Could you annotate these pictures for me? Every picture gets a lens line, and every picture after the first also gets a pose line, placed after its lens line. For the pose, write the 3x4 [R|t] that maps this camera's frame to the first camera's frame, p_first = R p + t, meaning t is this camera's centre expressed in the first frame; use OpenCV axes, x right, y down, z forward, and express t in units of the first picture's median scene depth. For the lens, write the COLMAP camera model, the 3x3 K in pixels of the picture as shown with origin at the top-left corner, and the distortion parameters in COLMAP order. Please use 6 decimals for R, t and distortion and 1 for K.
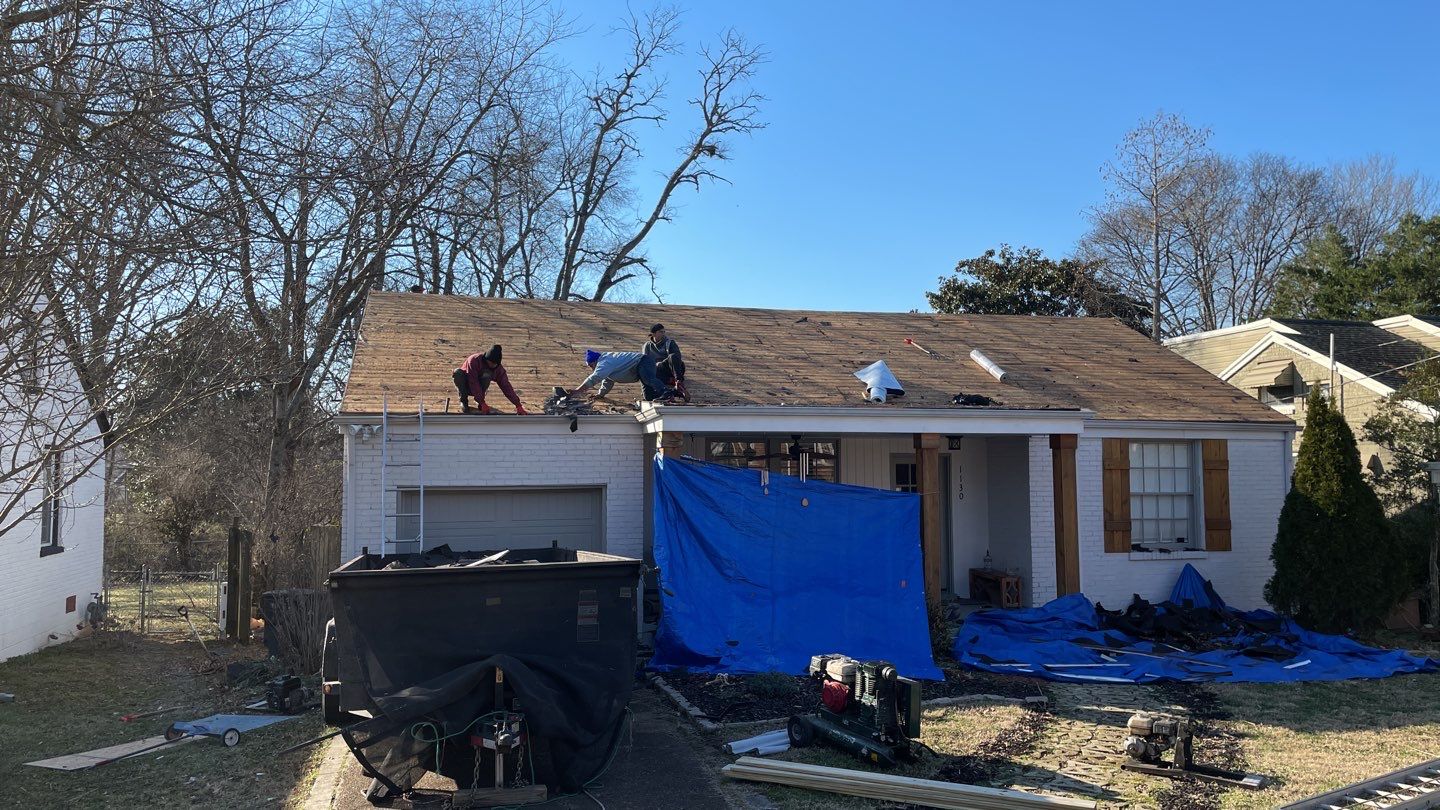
lens RADIAL K [[1089.9, 0, 724.6], [0, 1089.9, 401.2], [0, 0, 1]] dist [0.117542, -0.149048]
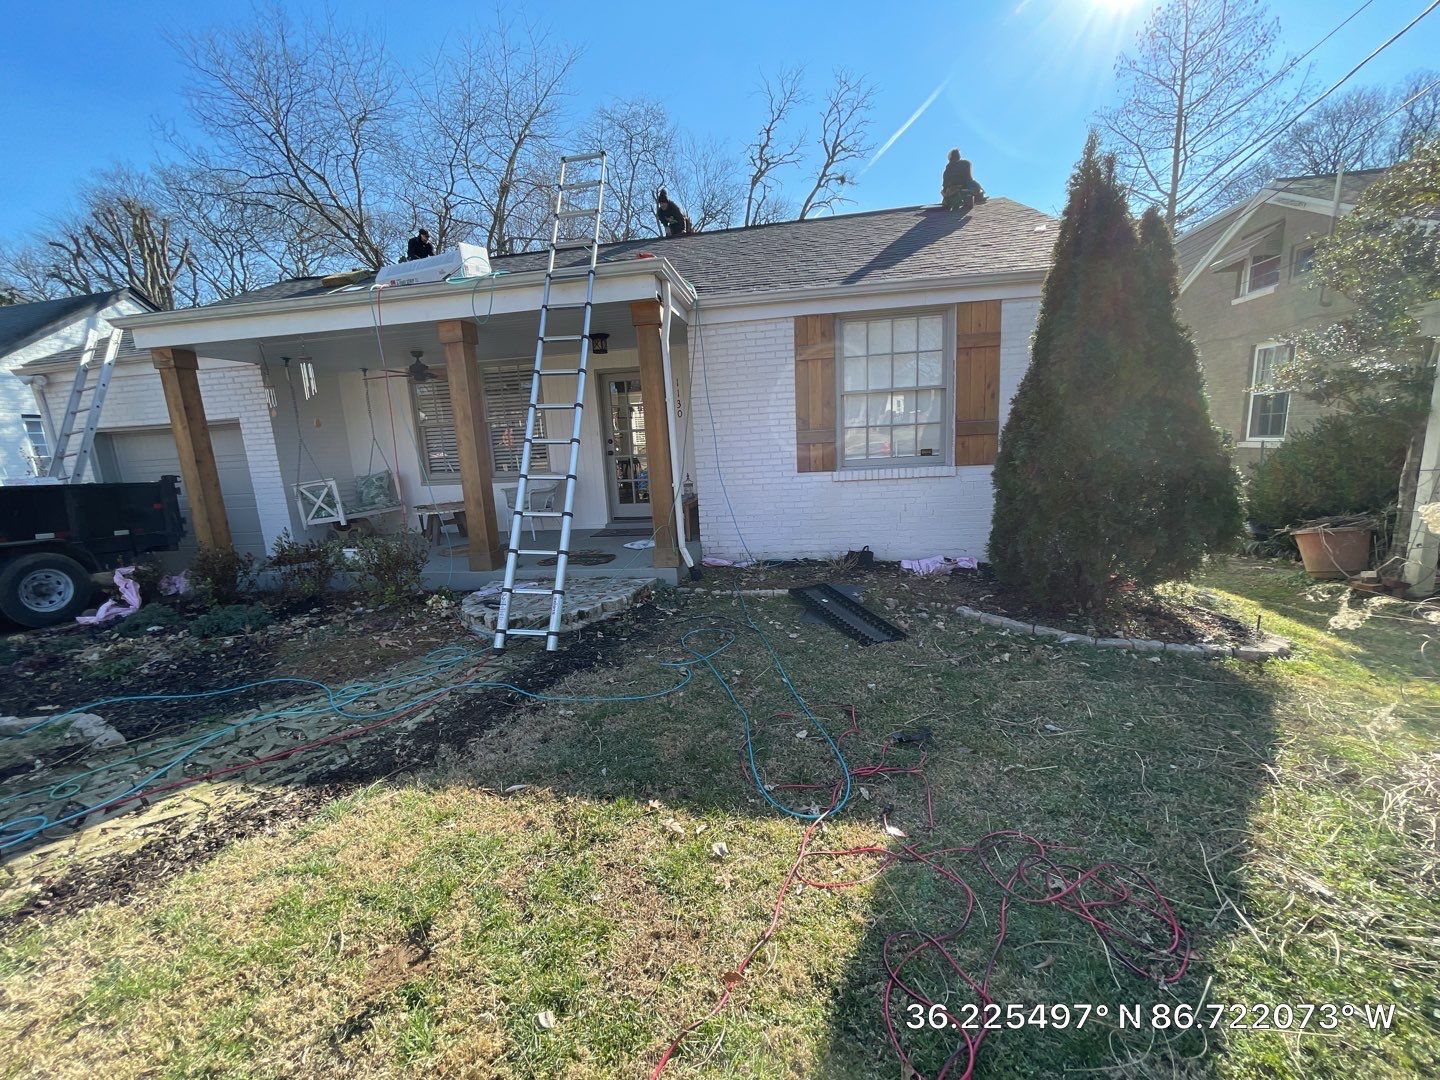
lens RADIAL K [[577.0, 0, 717.9], [0, 577.0, 545.0], [0, 0, 1]] dist [-0.000927, 0.000206]
pose [[0.908769, 0.029166, -0.416279, 0.457848], [0.075277, 0.969732, 0.232279, 0.086884], [0.410454, -0.242425, 0.879067, 0.598394]]
